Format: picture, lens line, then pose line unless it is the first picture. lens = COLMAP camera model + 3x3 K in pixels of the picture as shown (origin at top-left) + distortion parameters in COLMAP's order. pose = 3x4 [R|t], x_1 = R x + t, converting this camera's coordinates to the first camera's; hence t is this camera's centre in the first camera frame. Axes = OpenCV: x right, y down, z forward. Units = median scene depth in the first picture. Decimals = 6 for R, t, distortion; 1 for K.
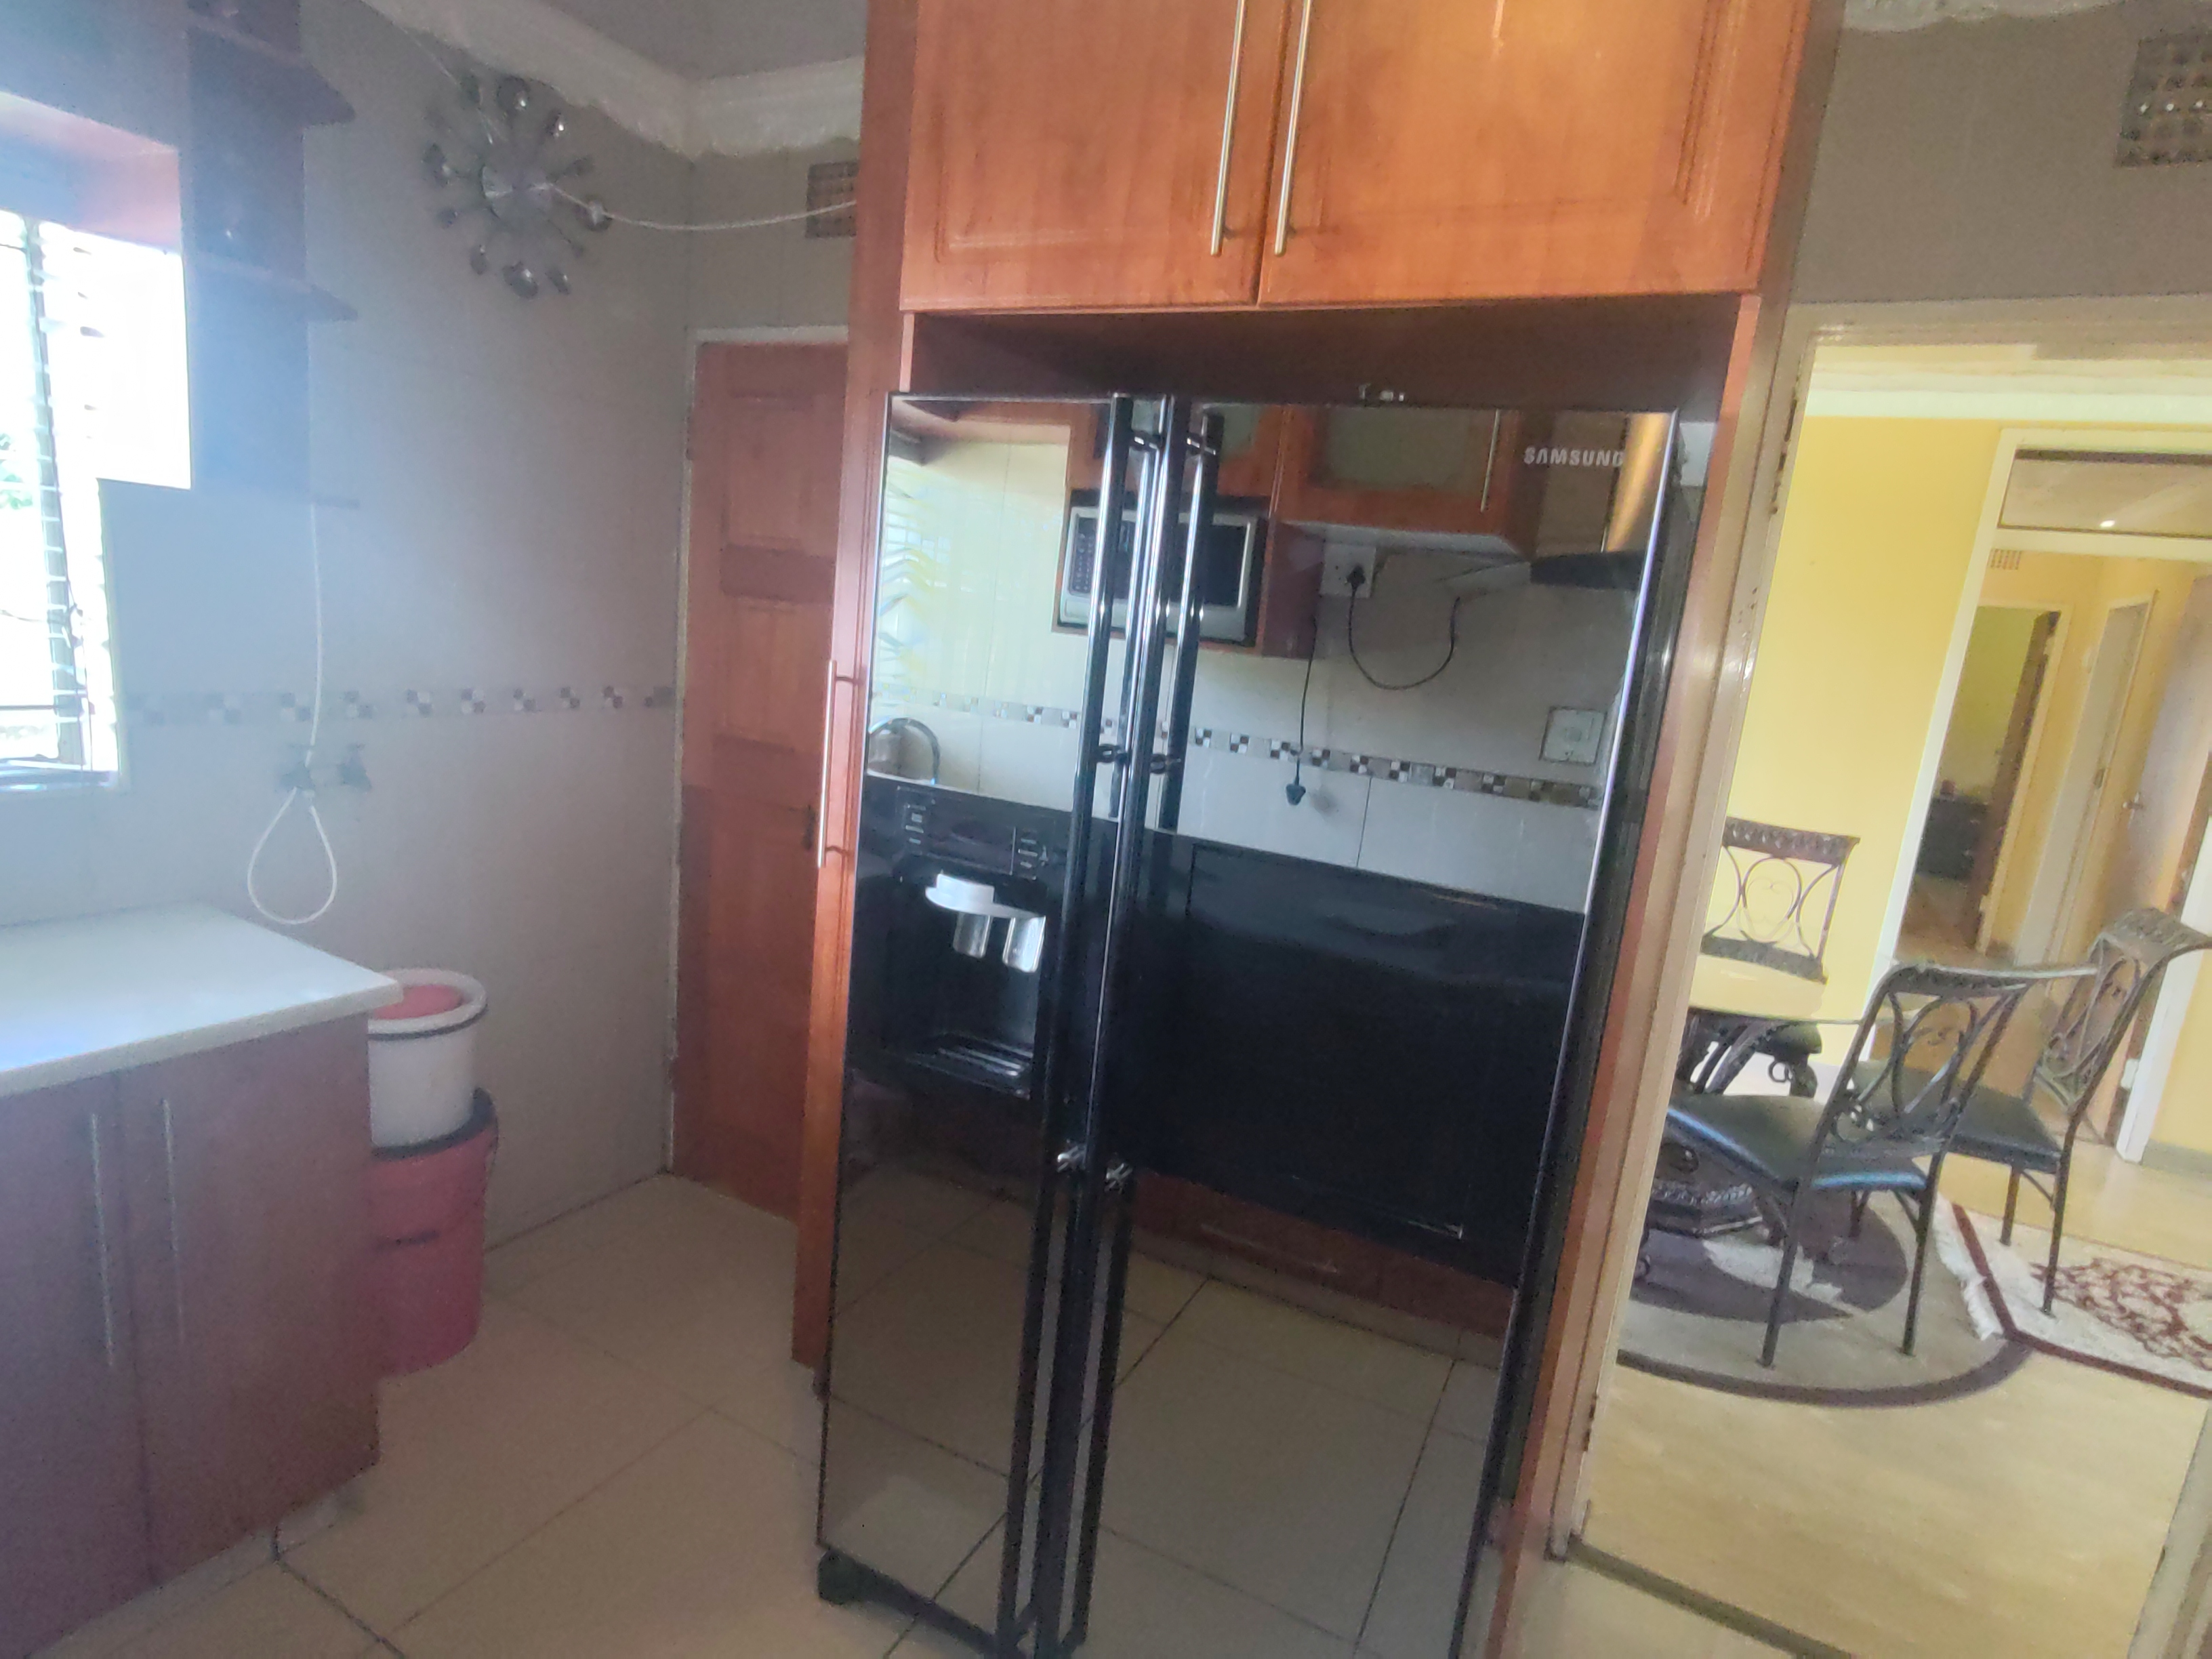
lens RADIAL K [[1191.8, 0, 1106.0], [0, 1191.8, 829.5], [0, 0, 1]] dist [-0.012374, 0.000650]
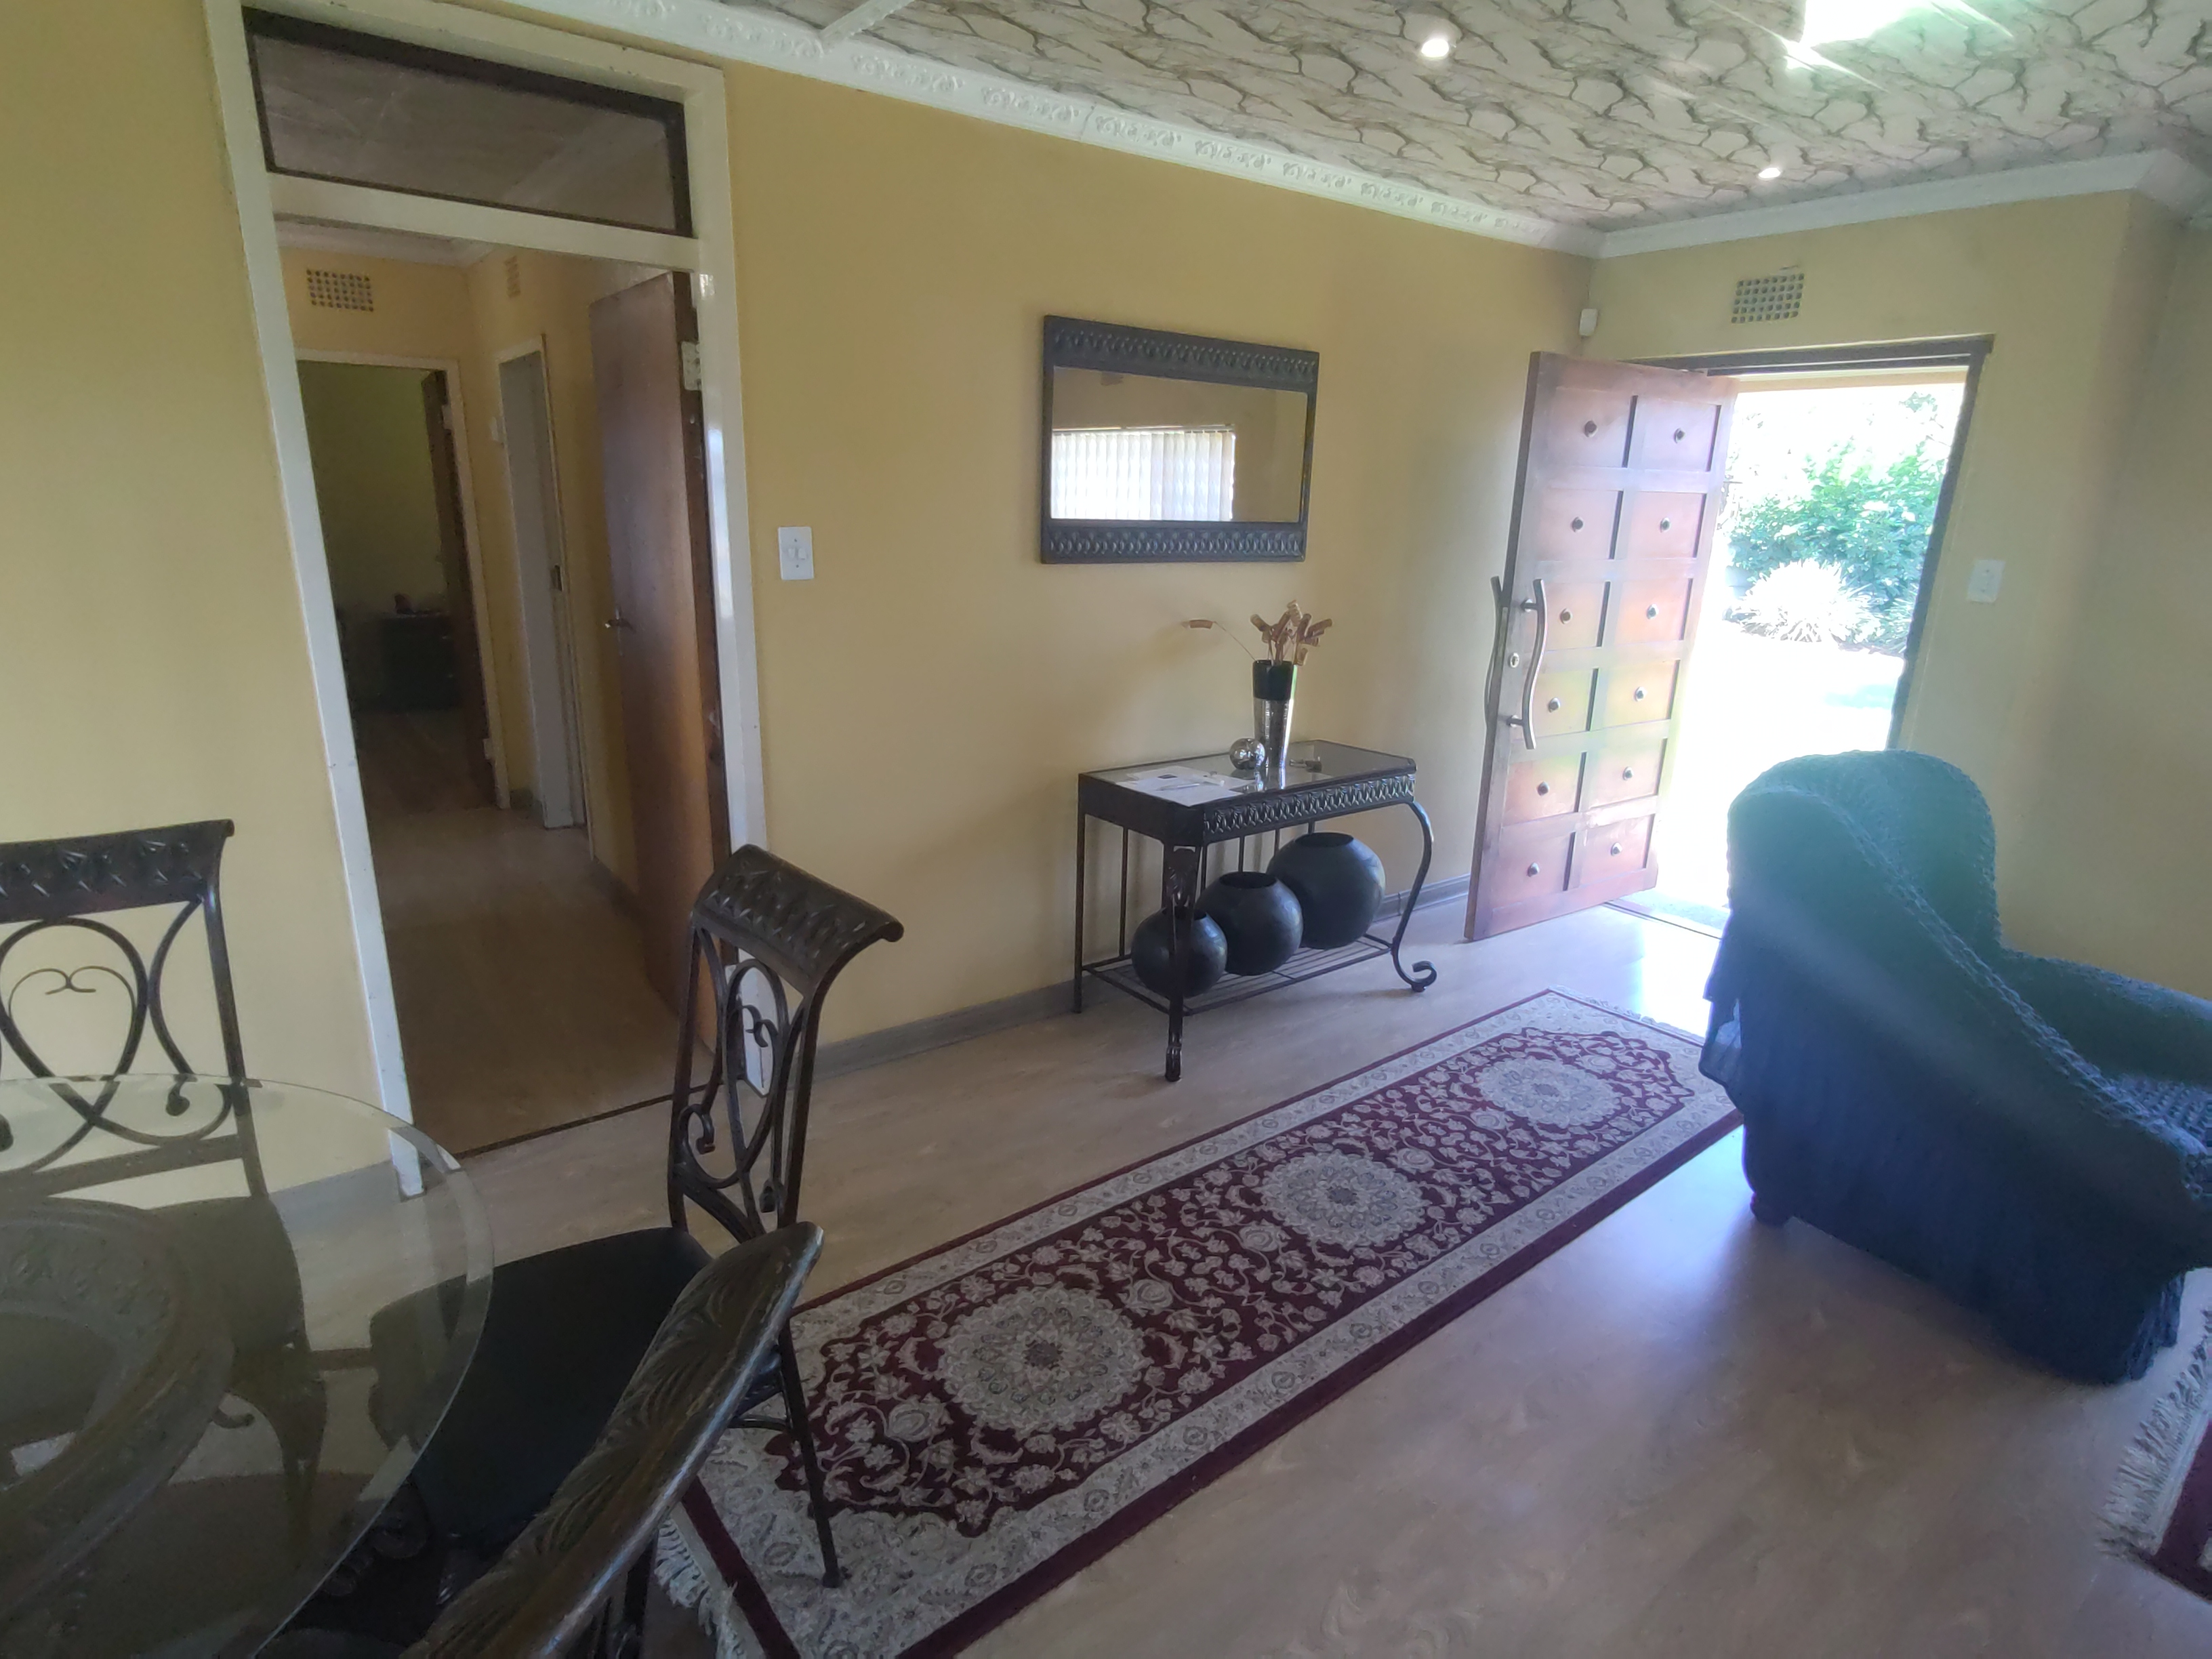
lens RADIAL K [[1194.4, 0, 1106.0], [0, 1194.4, 829.5], [0, 0, 1]] dist [-0.014601, 0.009456]
pose [[0.410867, -0.338965, 0.846340, 0.438520], [0.198204, 0.939321, 0.279983, -0.065471], [-0.889889, 0.052712, 0.453121, 0.543318]]
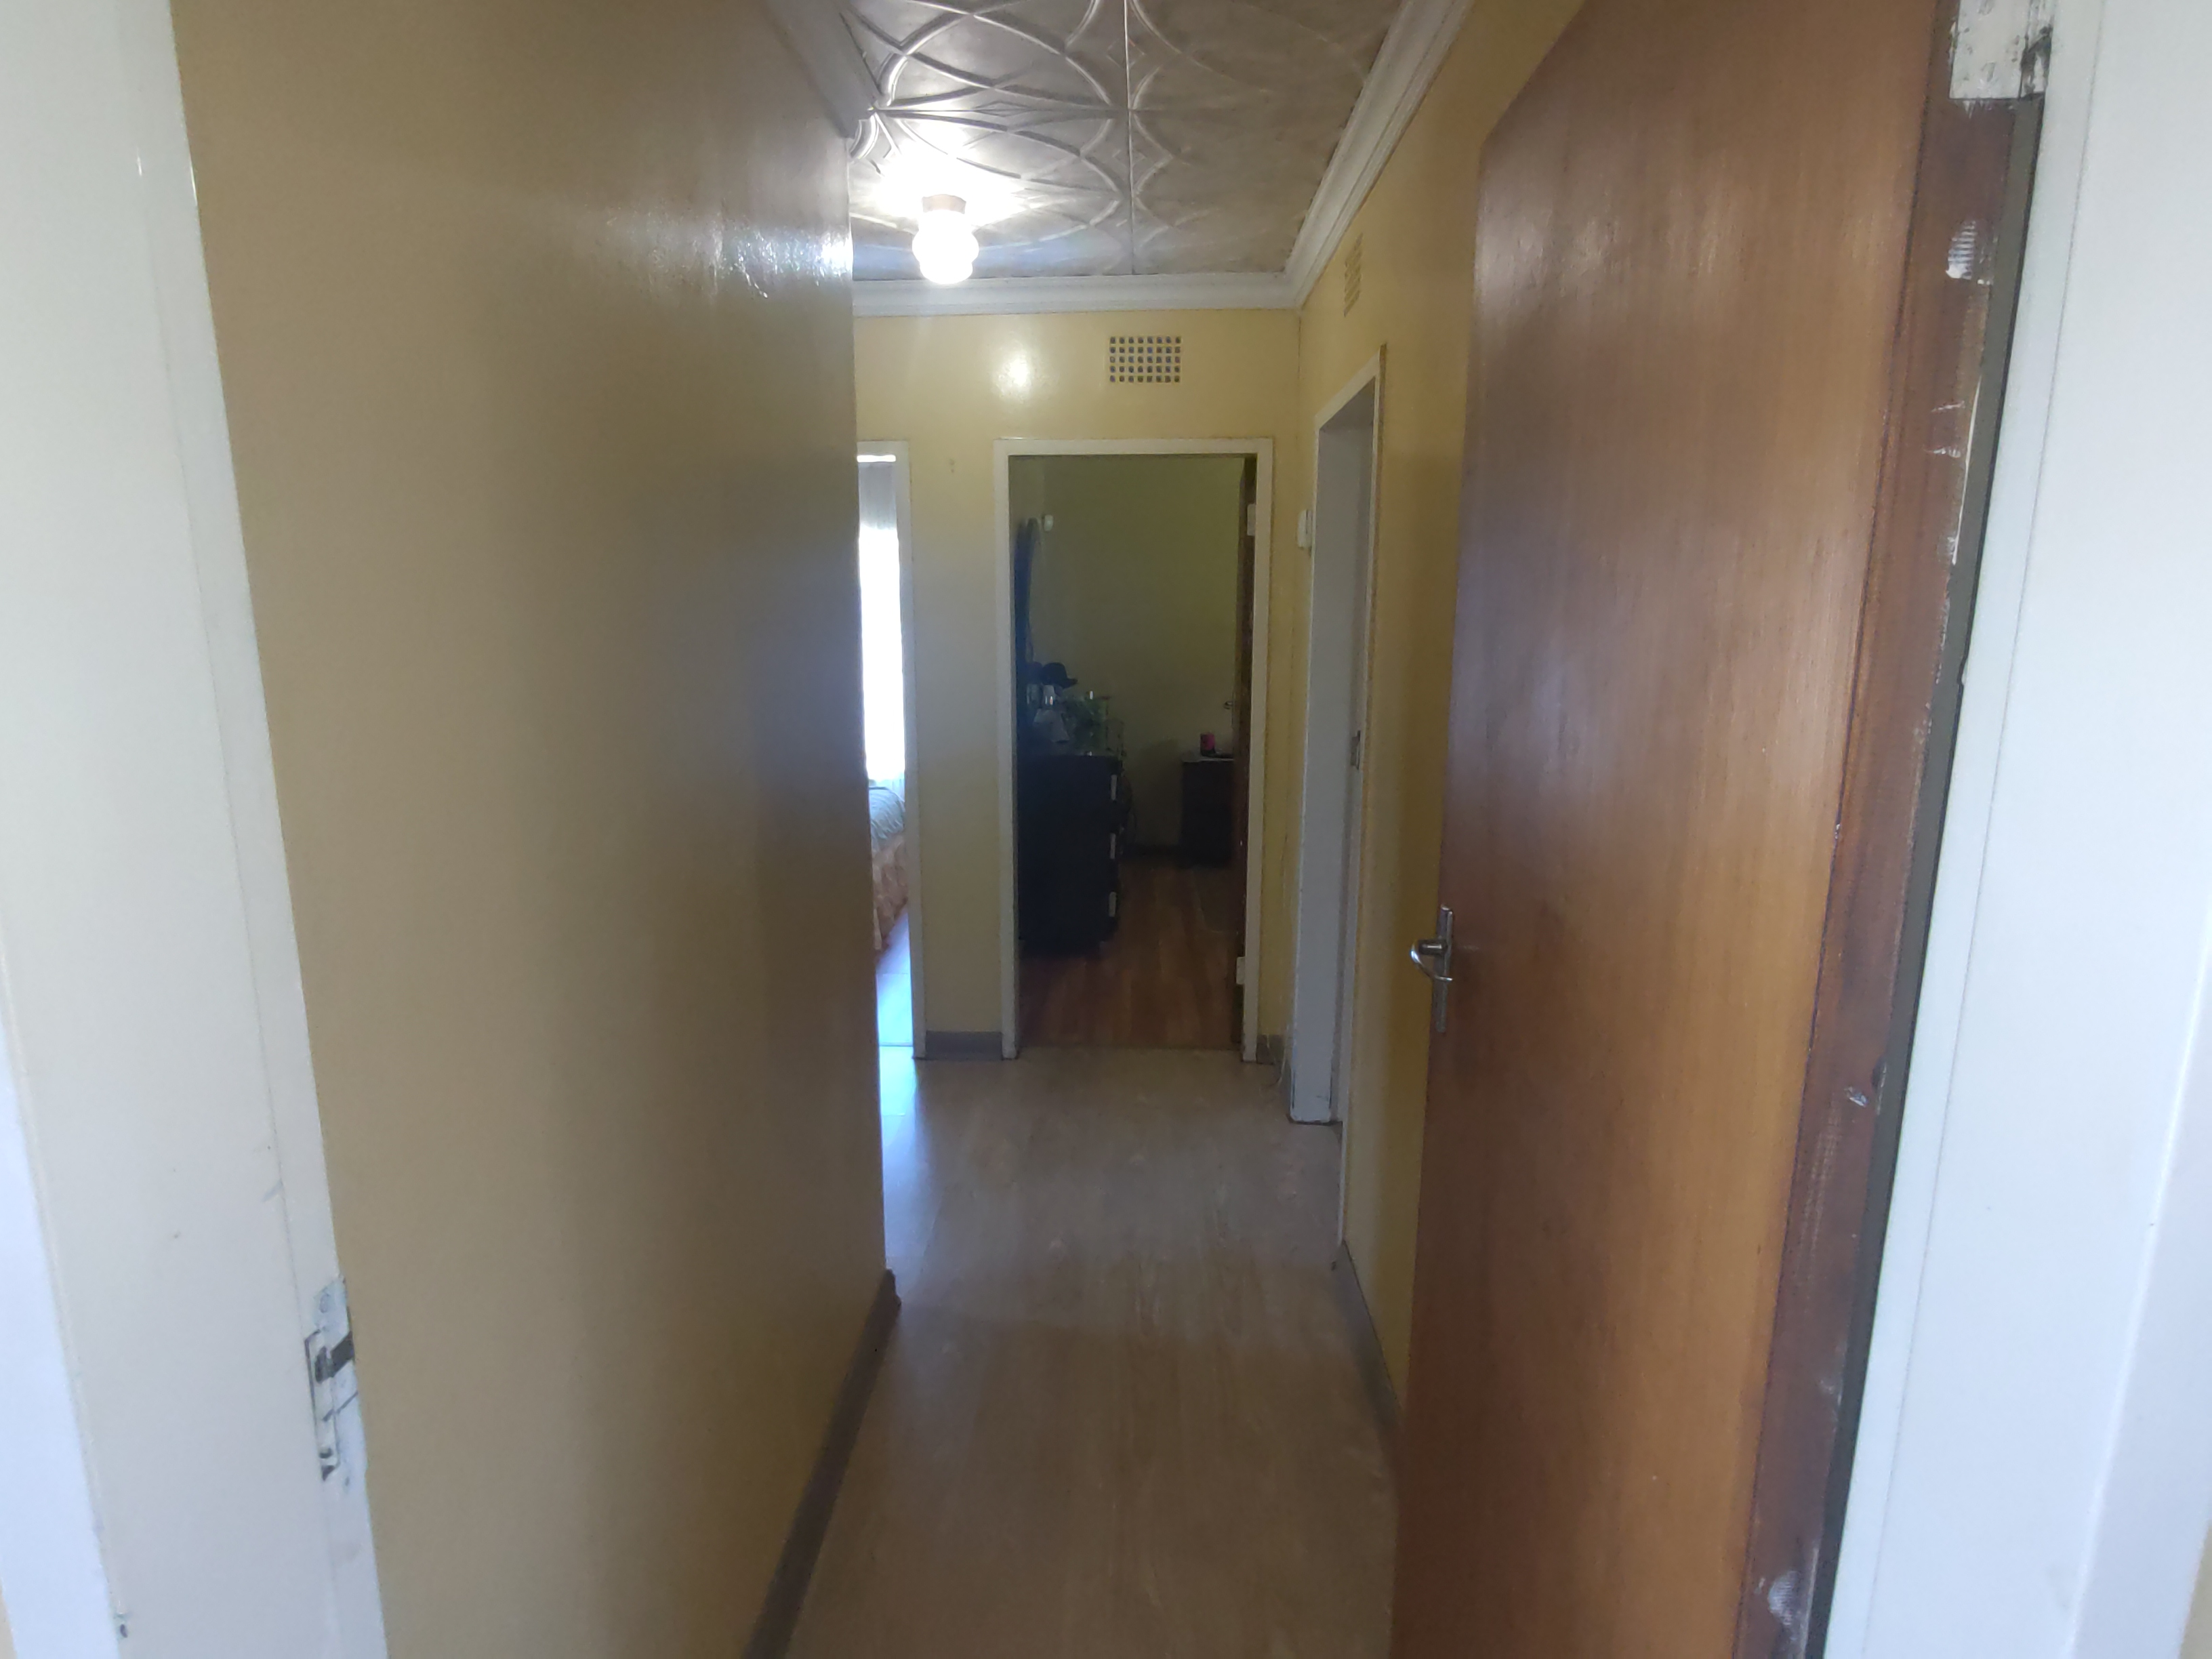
lens RADIAL K [[1194.4, 0, 1106.0], [0, 1194.4, 829.5], [0, 0, 1]] dist [-0.014601, 0.009456]
pose [[0.877758, -0.185410, 0.441773, 0.928801], [0.177811, 0.982296, 0.058974, -0.112487], [-0.444886, 0.026787, 0.895186, 1.066537]]
